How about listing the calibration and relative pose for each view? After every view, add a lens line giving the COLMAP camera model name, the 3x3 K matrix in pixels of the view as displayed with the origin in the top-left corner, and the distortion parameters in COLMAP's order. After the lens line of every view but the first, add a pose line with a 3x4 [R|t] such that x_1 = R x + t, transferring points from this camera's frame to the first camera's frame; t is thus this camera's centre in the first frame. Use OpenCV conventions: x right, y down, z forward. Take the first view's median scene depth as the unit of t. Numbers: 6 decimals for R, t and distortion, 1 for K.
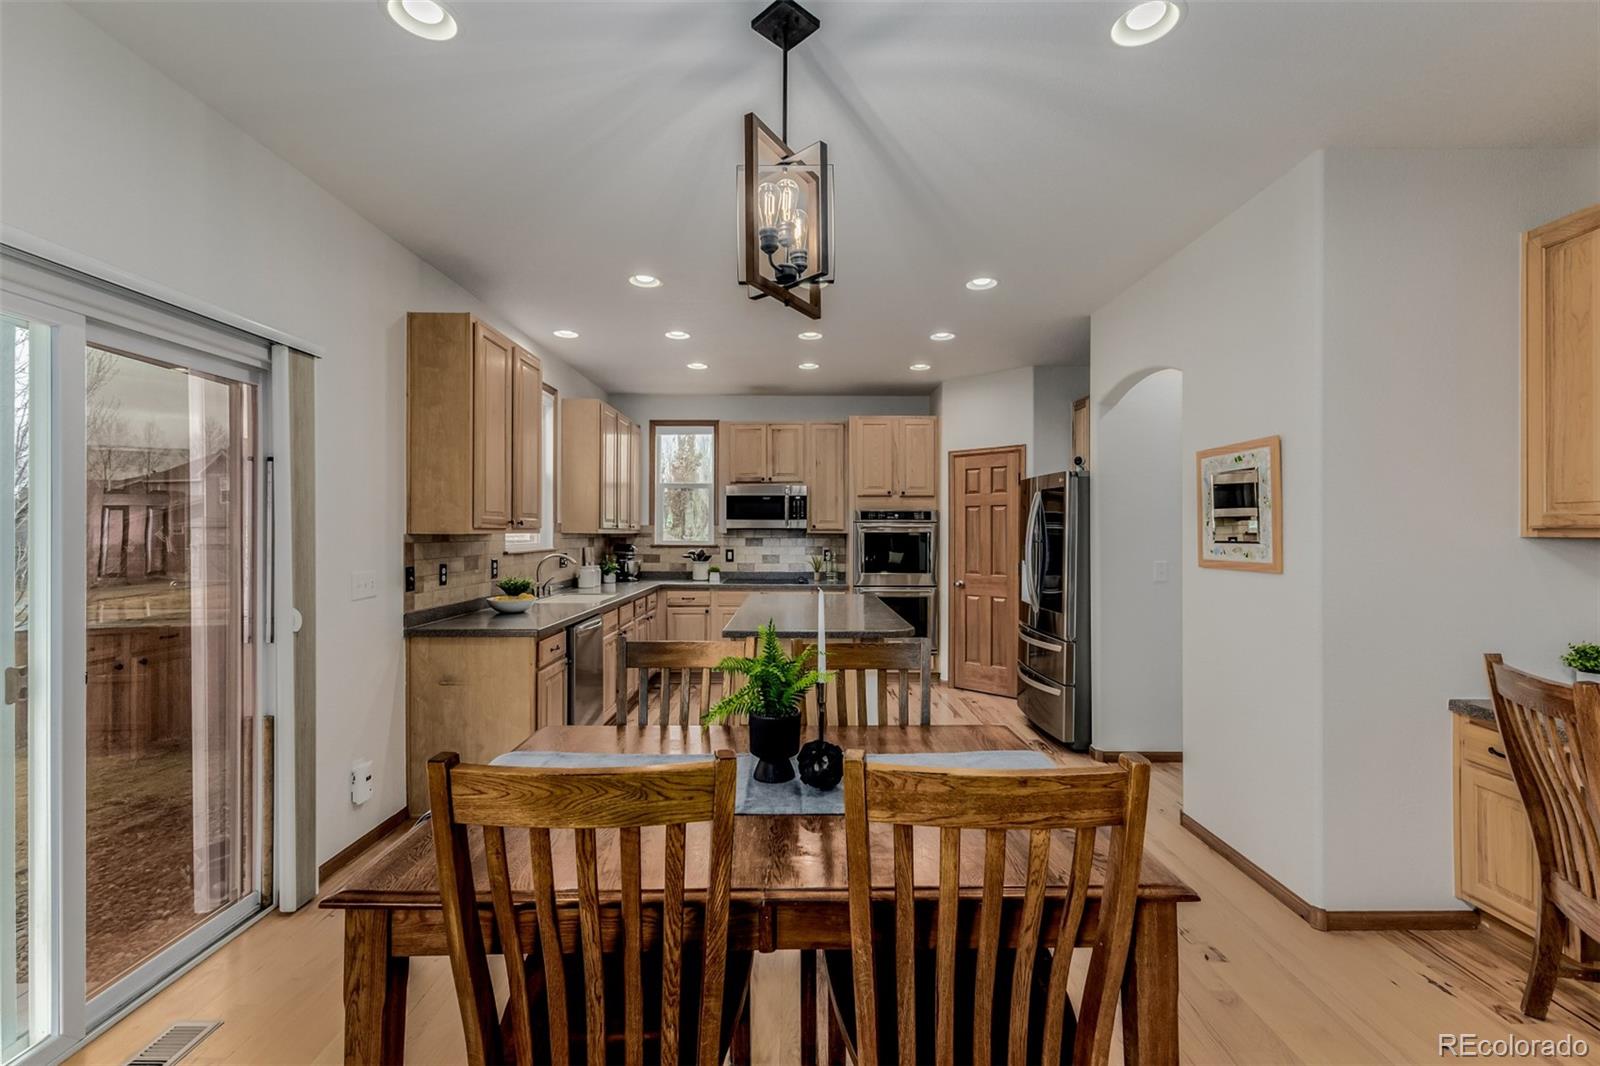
lens RADIAL K [[697.9, 0, 791.7], [0, 697.9, 528.6], [0, 0, 1]] dist [0.015161, -0.003559]
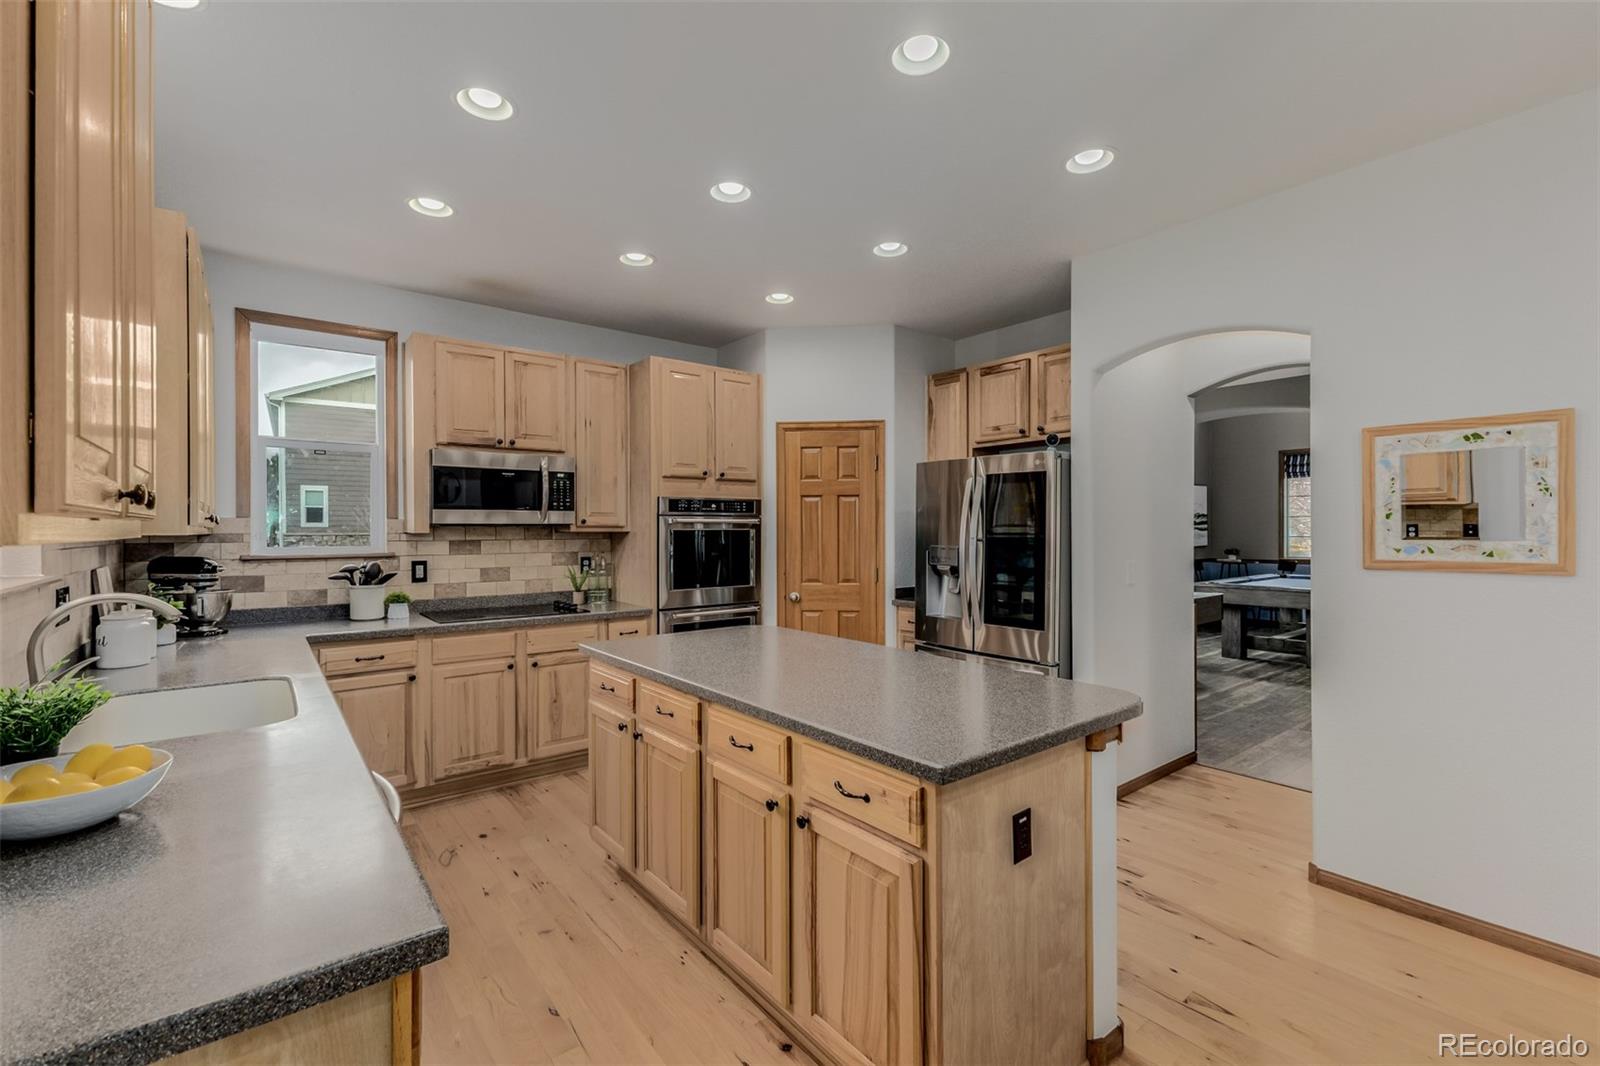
lens RADIAL K [[697.9, 0, 798.7], [0, 697.9, 529.4], [0, 0, 1]] dist [0.015161, -0.003559]
pose [[0.779045, -0.004171, 0.626954, -0.225286], [0.001577, 0.999988, 0.004694, 0.001757], [-0.626966, -0.002669, 0.779042, 0.388639]]
